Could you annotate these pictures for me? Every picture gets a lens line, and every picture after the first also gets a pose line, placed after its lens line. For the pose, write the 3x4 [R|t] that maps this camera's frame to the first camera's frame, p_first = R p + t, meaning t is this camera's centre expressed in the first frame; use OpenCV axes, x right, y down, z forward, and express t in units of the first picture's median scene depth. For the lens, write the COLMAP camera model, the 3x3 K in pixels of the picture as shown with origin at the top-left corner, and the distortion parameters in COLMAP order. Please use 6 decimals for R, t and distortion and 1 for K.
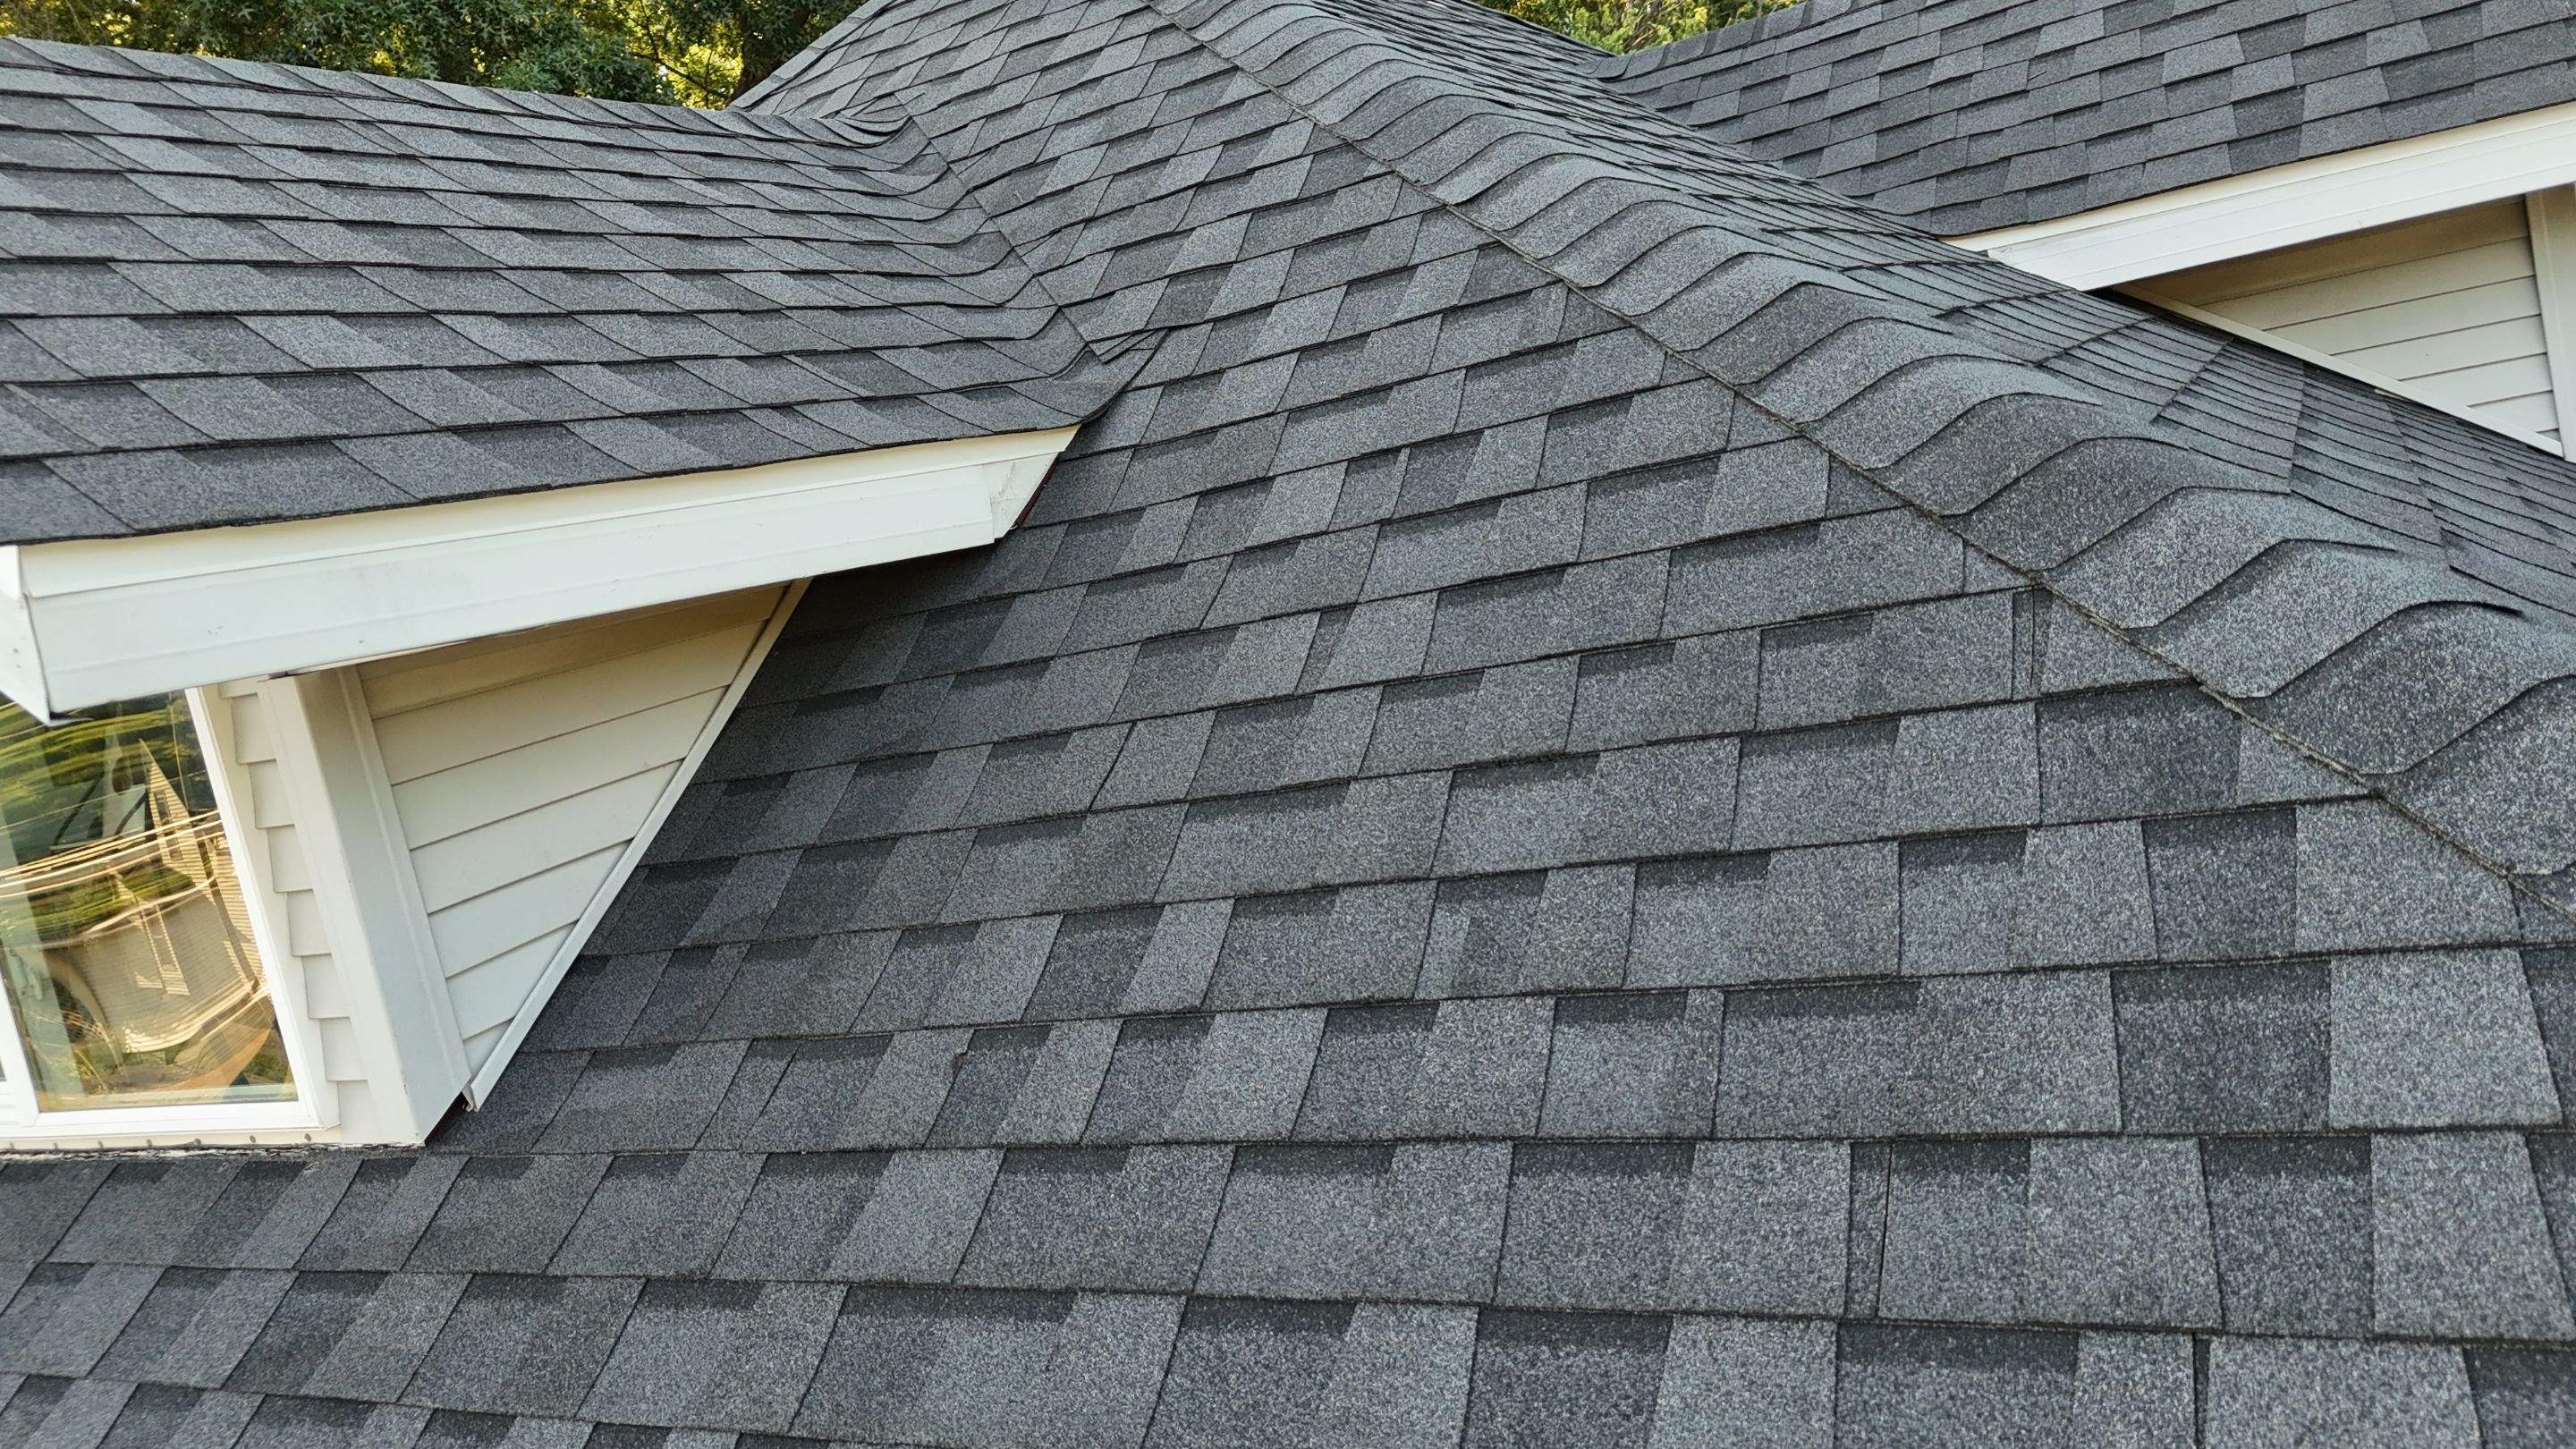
lens RADIAL K [[1896.2, 0, 1296.5], [0, 1896.2, 728.2], [0, 0, 1]] dist [0.097240, -0.118106]
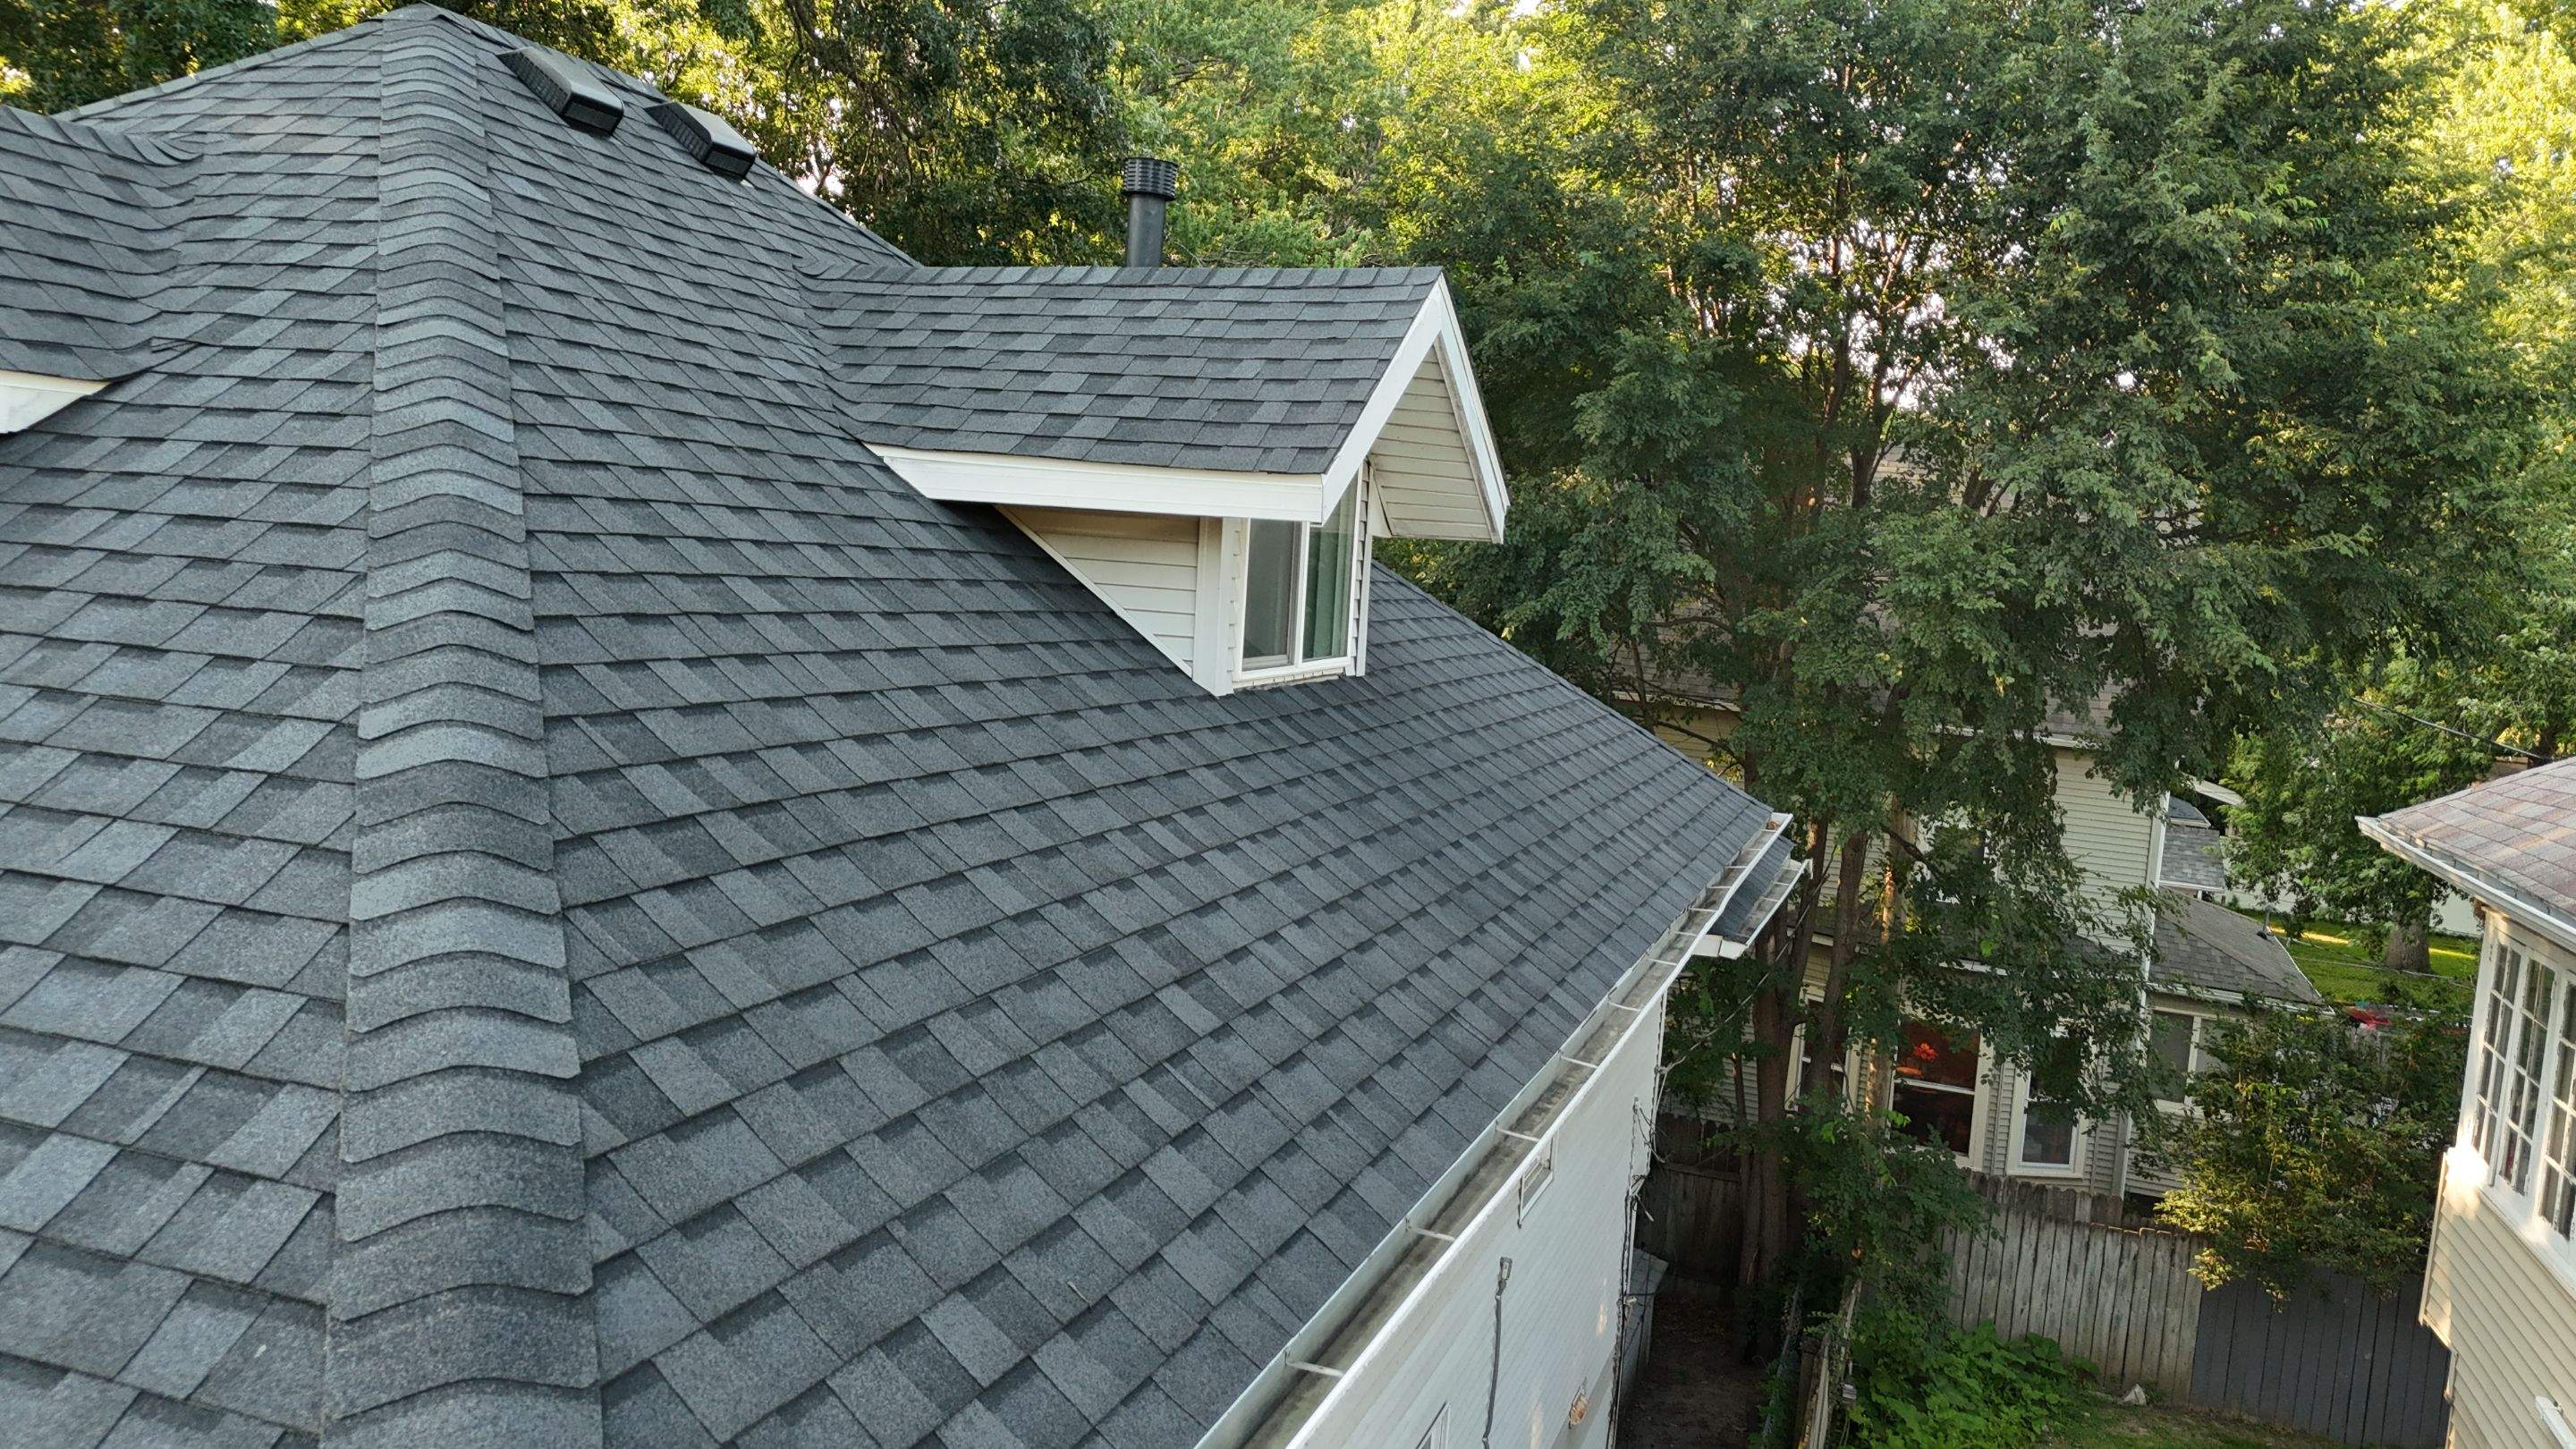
lens RADIAL K [[1885.3, 0, 1298.6], [0, 1885.3, 714.1], [0, 0, 1]] dist [0.080541, -0.092704]
pose [[0.950594, 0.259697, 0.170084, 0.758476], [-0.249224, 0.965082, -0.080654, -0.006702], [-0.185090, 0.034280, 0.982123, -0.933048]]
